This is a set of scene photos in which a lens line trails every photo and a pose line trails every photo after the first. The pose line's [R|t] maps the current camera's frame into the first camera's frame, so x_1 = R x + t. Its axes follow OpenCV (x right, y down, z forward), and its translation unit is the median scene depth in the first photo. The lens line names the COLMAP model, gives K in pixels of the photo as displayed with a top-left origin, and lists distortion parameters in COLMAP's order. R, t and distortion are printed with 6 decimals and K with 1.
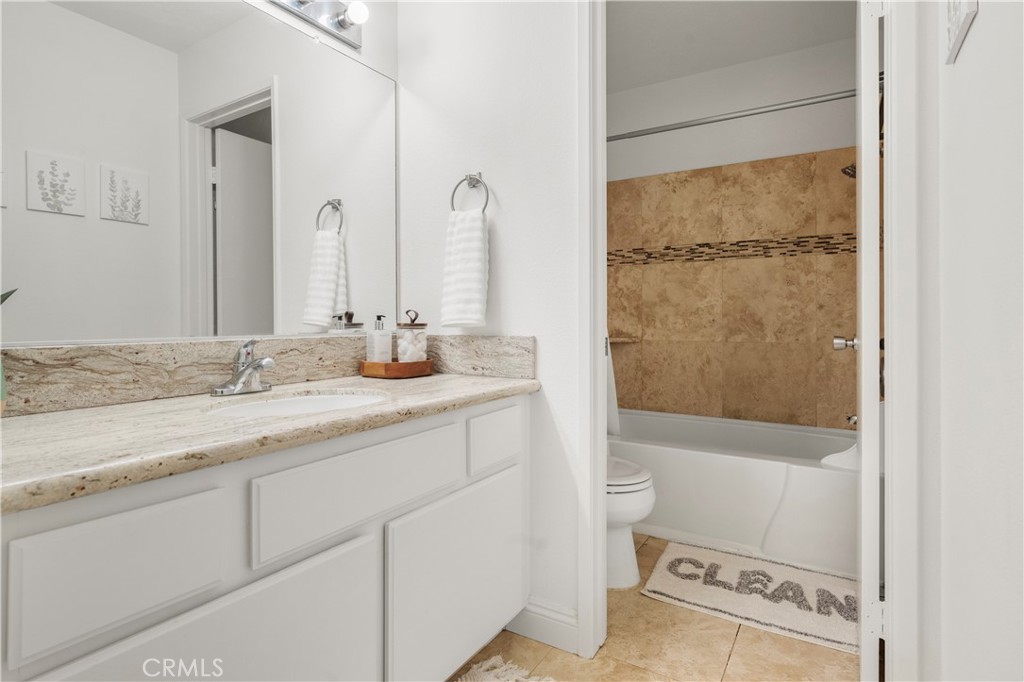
lens RADIAL K [[518.0, 0, 515.1], [0, 518.0, 323.6], [0, 0, 1]] dist [0.000356, -0.000338]
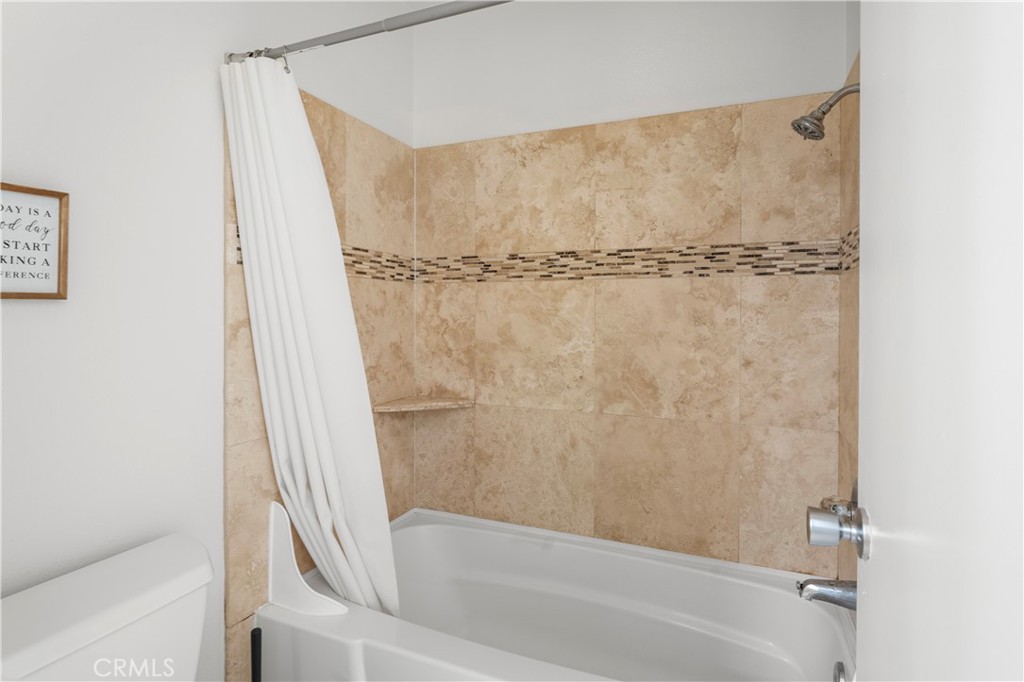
lens RADIAL K [[518.0, 0, 515.1], [0, 518.0, 323.6], [0, 0, 1]] dist [0.000356, -0.000338]
pose [[0.989200, 0.001499, 0.146563, 0.216908], [-0.003078, 0.999940, 0.010545, -0.076671], [-0.146538, -0.010882, 0.989145, 0.409337]]
